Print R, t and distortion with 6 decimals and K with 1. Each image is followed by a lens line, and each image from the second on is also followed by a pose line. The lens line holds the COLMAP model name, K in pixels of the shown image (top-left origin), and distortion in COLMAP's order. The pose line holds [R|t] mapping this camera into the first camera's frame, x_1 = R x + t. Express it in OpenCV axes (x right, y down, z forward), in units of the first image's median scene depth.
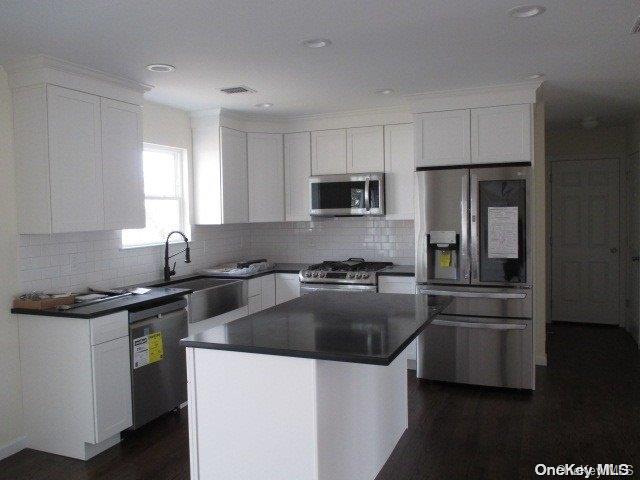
lens RADIAL K [[544.3, 0, 320.0], [0, 544.3, 240.0], [0, 0, 1]] dist [-0.005053, -0.001421]
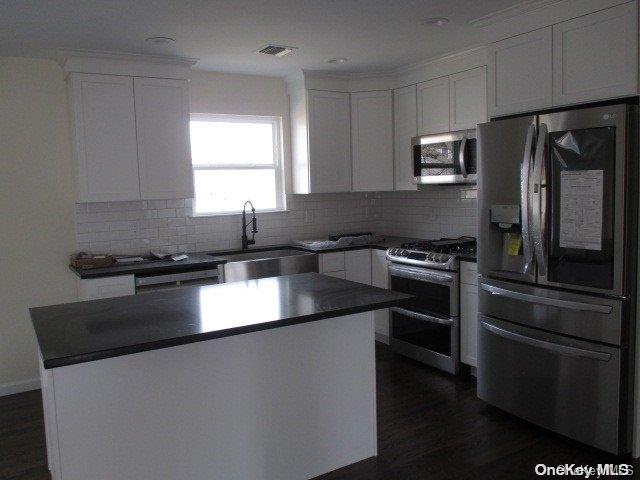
lens RADIAL K [[540.1, 0, 320.0], [0, 540.1, 230.3], [0, 0, 1]] dist [0.003139, 0.001568]
pose [[0.812691, 0.045395, -0.580924, 0.416178], [-0.019441, 0.998518, 0.050829, -0.014382], [0.582370, -0.030014, 0.812369, 0.262687]]
